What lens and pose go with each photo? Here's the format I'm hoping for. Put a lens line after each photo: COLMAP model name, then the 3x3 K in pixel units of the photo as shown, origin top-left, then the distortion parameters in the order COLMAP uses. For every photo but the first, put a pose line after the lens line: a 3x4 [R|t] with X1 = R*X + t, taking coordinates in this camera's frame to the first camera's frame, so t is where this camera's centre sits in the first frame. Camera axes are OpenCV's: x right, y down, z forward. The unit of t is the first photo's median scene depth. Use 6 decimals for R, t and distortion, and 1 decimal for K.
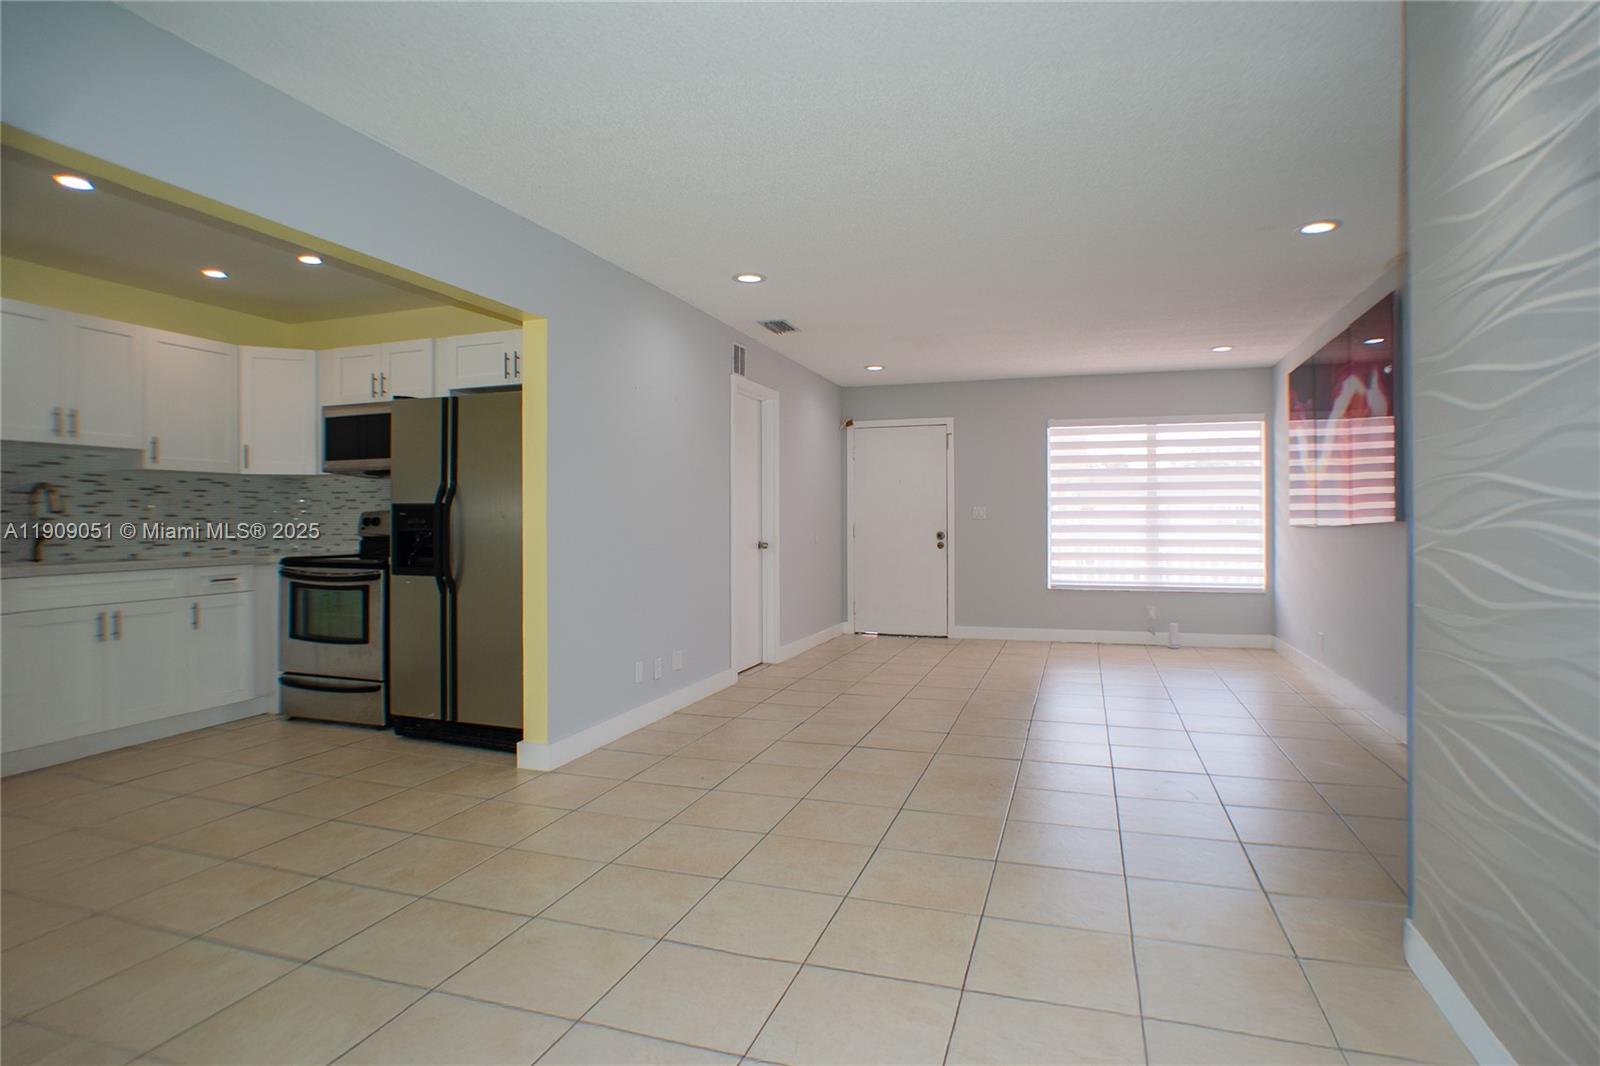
lens RADIAL K [[839.2, 0, 794.7], [0, 839.2, 524.7], [0, 0, 1]] dist [-0.027922, 0.001121]
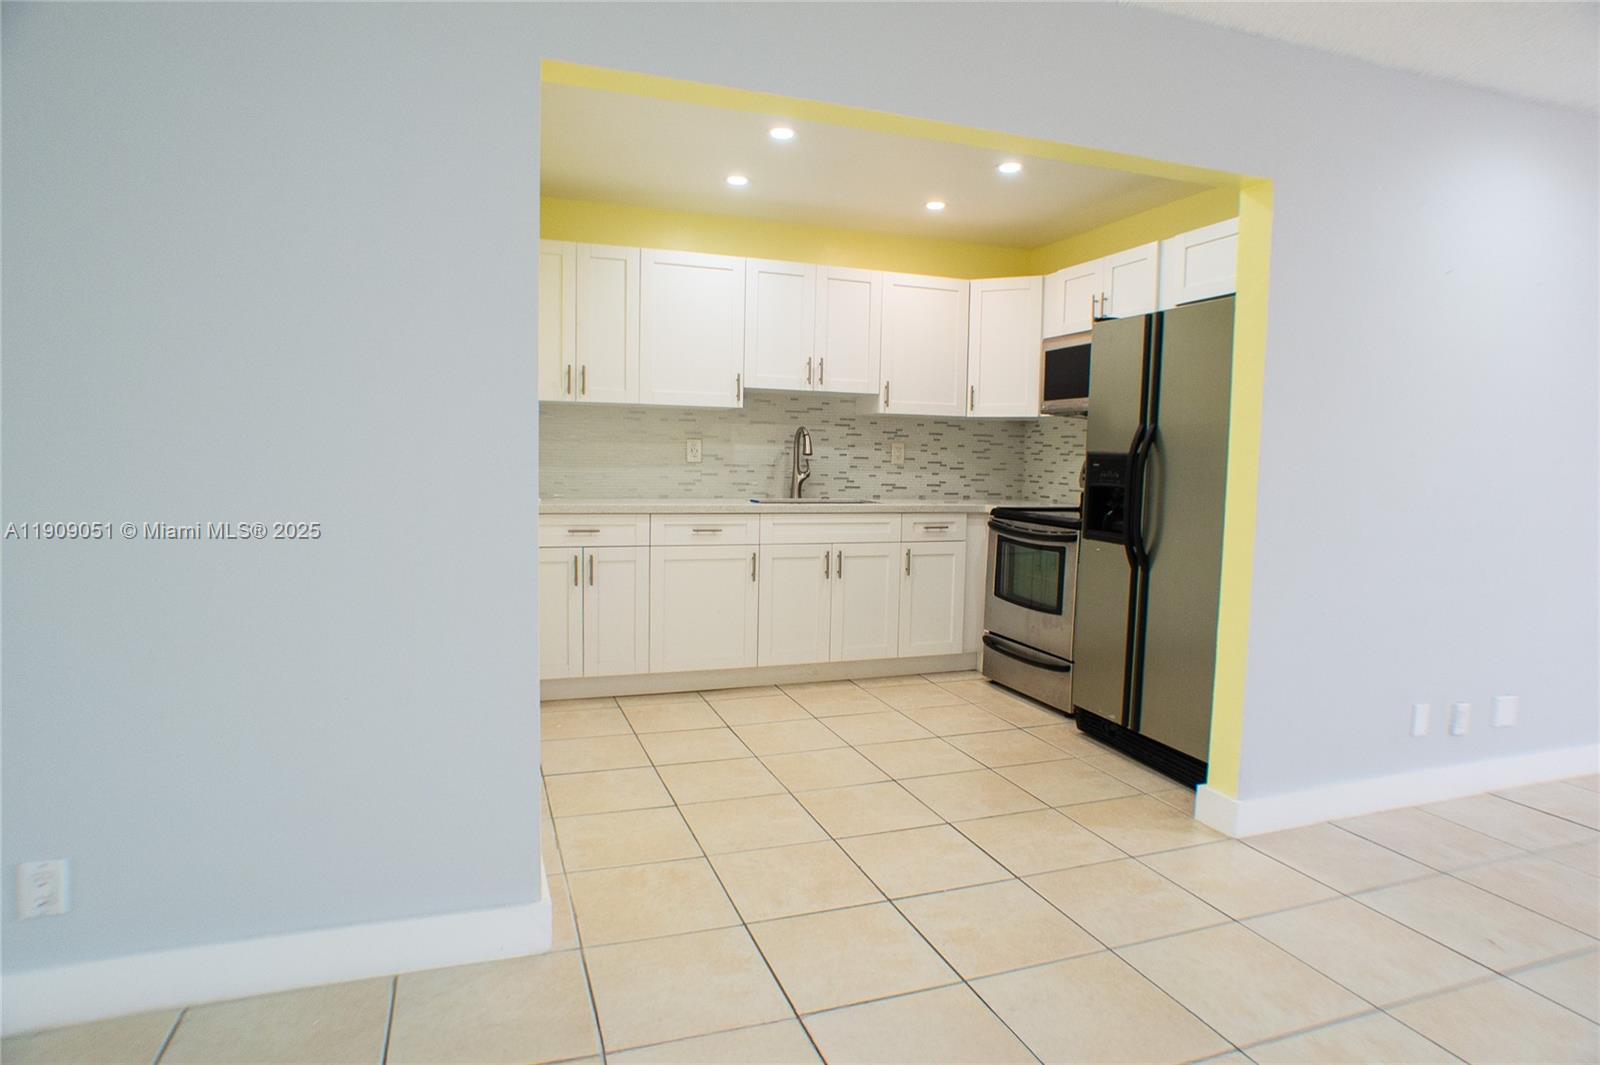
lens RADIAL K [[916.0, 0, 821.9], [0, 916.0, 527.6], [0, 0, 1]] dist [-0.018912, 0.002009]
pose [[0.644229, 0.079434, -0.760697, 0.036331], [-0.028746, 0.996404, 0.079703, -0.014143], [0.764293, -0.029480, 0.644195, 0.198782]]
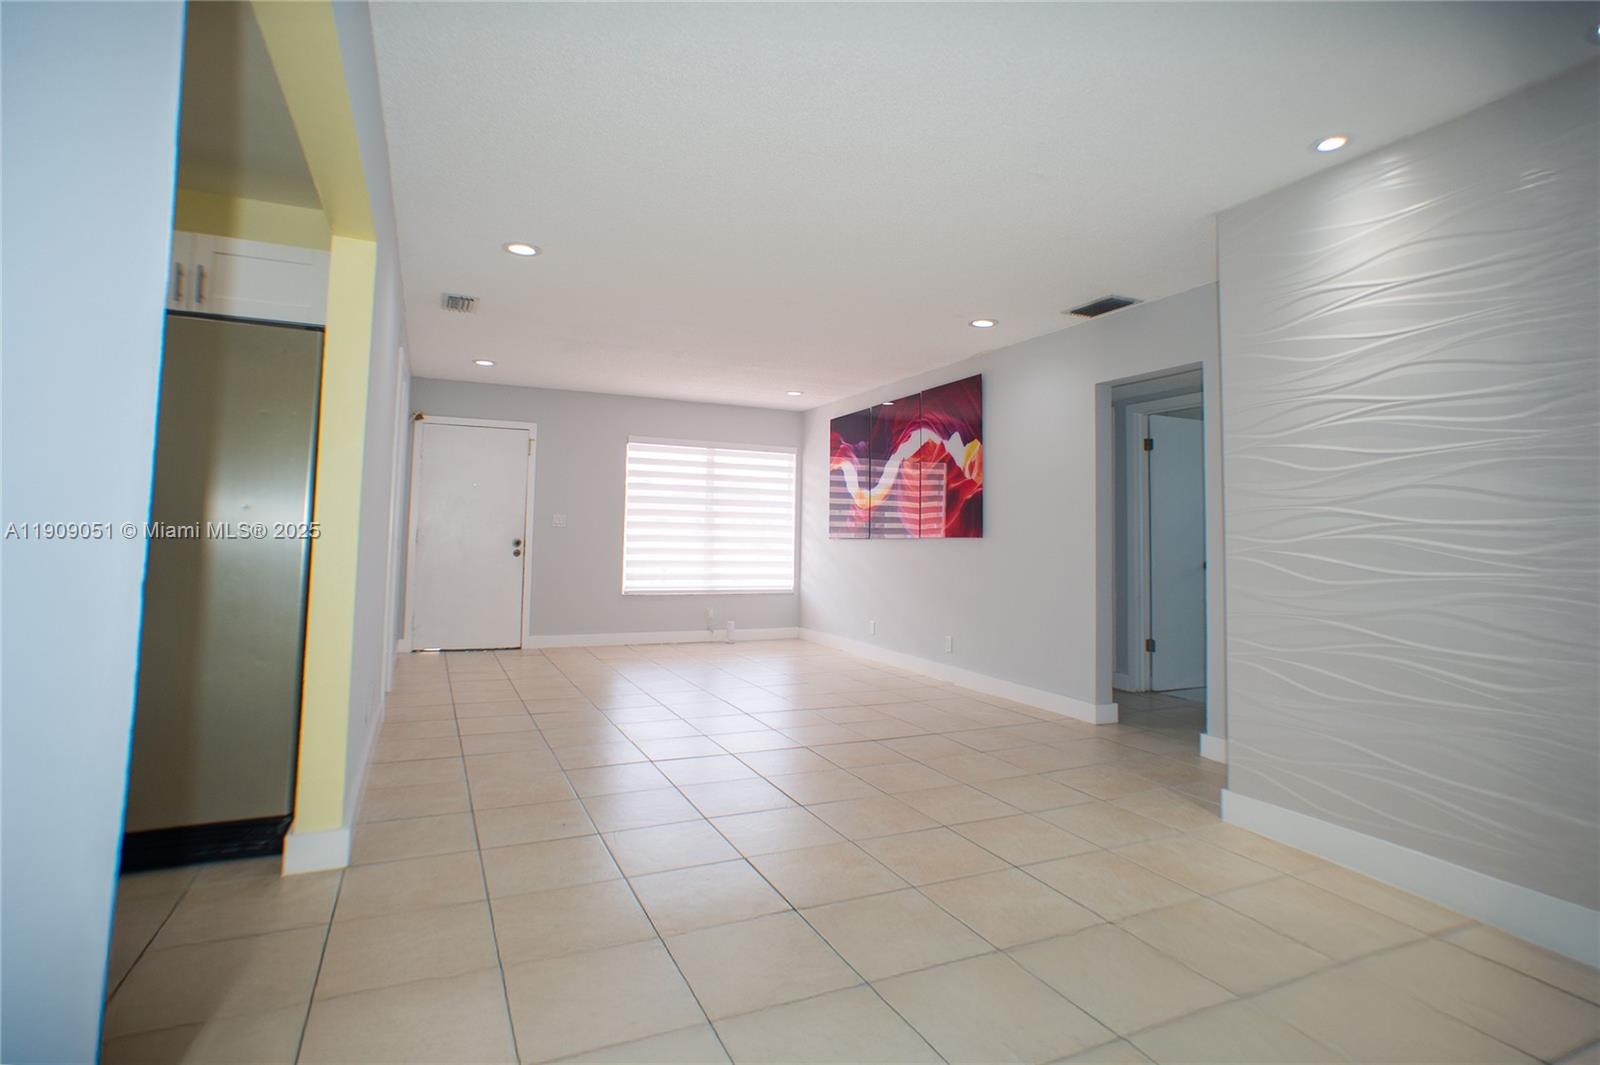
lens RADIAL K [[796.1, 0, 794.1], [0, 796.1, 478.6], [0, 0, 1]] dist [-0.056724, 0.000377]
pose [[0.732290, 0.065659, 0.677820, -0.387328], [-0.017216, 0.996808, -0.077959, 0.008298], [-0.680775, 0.045420, 0.731083, 0.200603]]
